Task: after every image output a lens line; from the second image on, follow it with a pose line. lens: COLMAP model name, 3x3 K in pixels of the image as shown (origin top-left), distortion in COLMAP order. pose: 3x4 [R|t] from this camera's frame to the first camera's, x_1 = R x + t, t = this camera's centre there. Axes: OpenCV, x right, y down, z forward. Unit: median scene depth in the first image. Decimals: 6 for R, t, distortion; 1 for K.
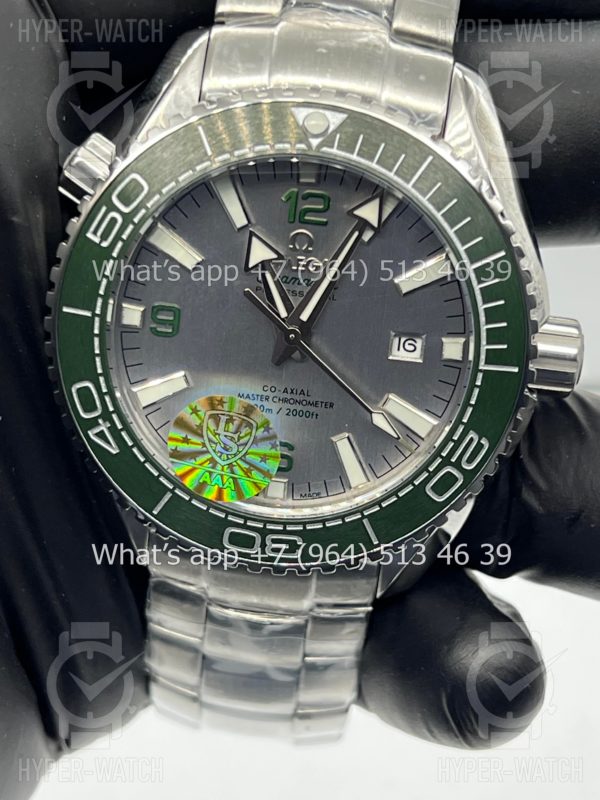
lens RADIAL K [[1878.0, 0, 300.0], [0, 1878.0, 400.0], [0, 0, 1]] dist [0.265141, -0.922728]
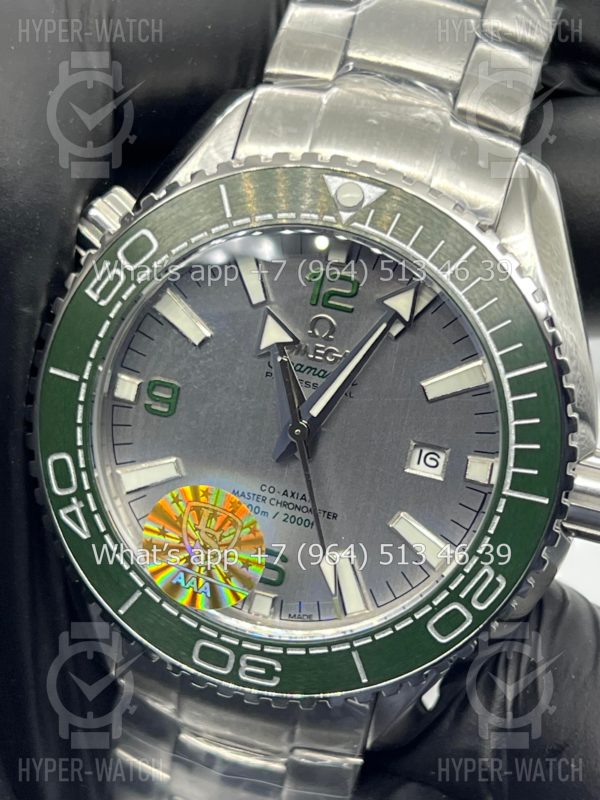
lens RADIAL K [[1878.0, 0, 300.0], [0, 1878.0, 400.0], [0, 0, 1]] dist [0.265141, -0.922728]
pose [[0.986450, 0.121797, -0.109913, 0.091957], [-0.132279, 0.986772, -0.093715, 0.034125], [0.097045, 0.106984, 0.989513, 0.124243]]
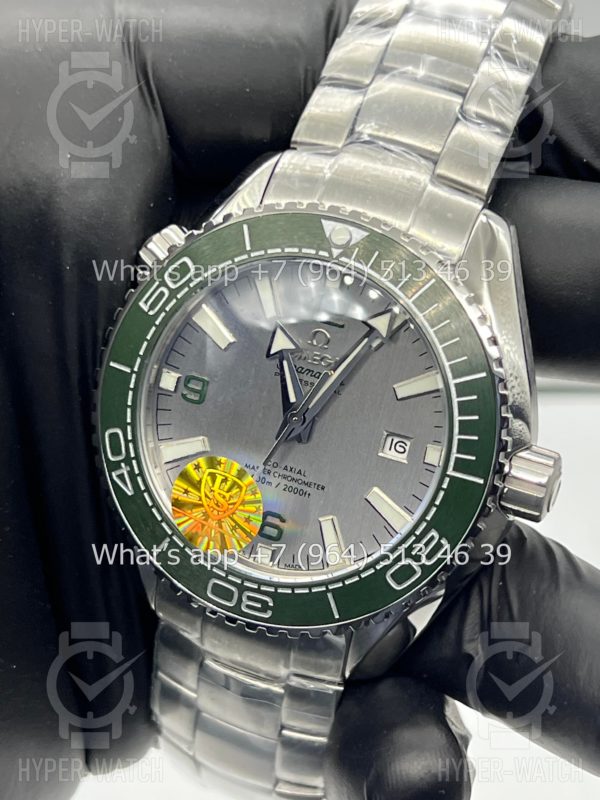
lens RADIAL K [[1878.0, 0, 300.0], [0, 1878.0, 400.0], [0, 0, 1]] dist [0.265141, -0.922728]
pose [[0.959524, 0.163507, -0.229300, 0.255193], [-0.192800, 0.974866, -0.111640, 0.080311], [0.205283, 0.151331, 0.966932, -0.093021]]
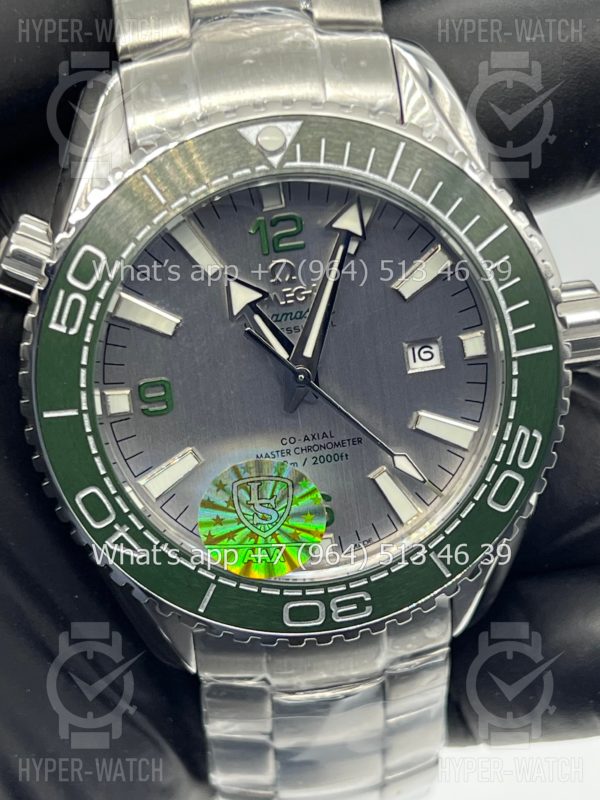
lens RADIAL K [[1878.0, 0, 300.0], [0, 1878.0, 400.0], [0, 0, 1]] dist [0.265141, -0.922728]
pose [[0.958984, -0.262334, 0.107379, -0.103236], [0.265123, 0.964136, -0.012331, -0.012471], [-0.100293, 0.040294, 0.994142, 0.112305]]
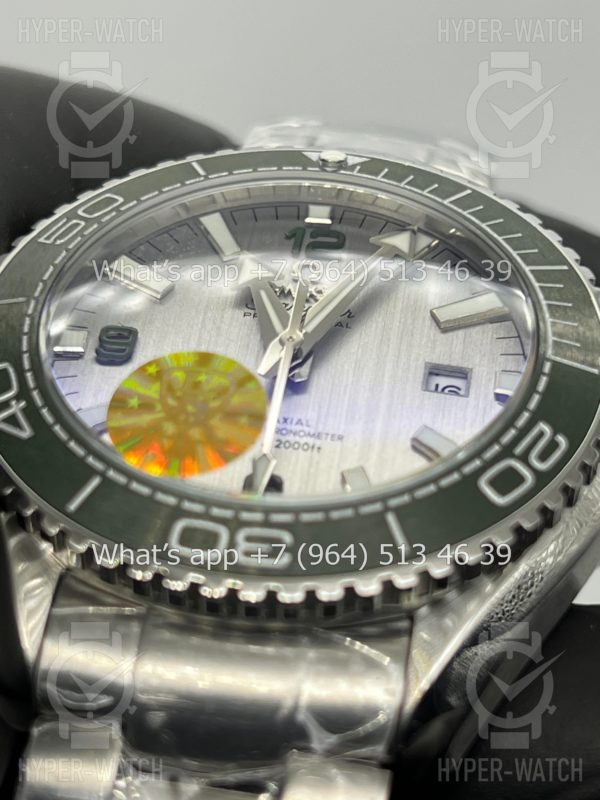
lens RADIAL K [[1878.0, 0, 300.0], [0, 1878.0, 400.0], [0, 0, 1]] dist [0.265141, -0.922728]
pose [[0.997966, 0.063755, -0.000315, 0.001084], [-0.034847, 0.541312, -0.840099, 0.601641], [-0.053391, 0.838401, 0.542432, 0.613425]]
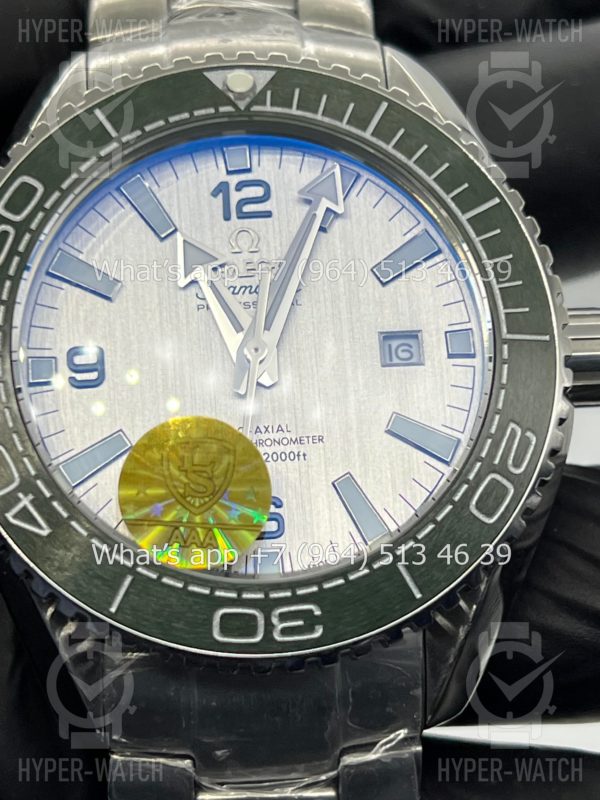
lens RADIAL K [[1878.0, 0, 300.0], [0, 1878.0, 400.0], [0, 0, 1]] dist [0.265141, -0.922728]
pose [[0.976549, -0.147764, 0.156584, -0.109734], [0.199734, 0.893277, -0.402693, 0.297274], [-0.080370, 0.424525, 0.901842, 0.313889]]
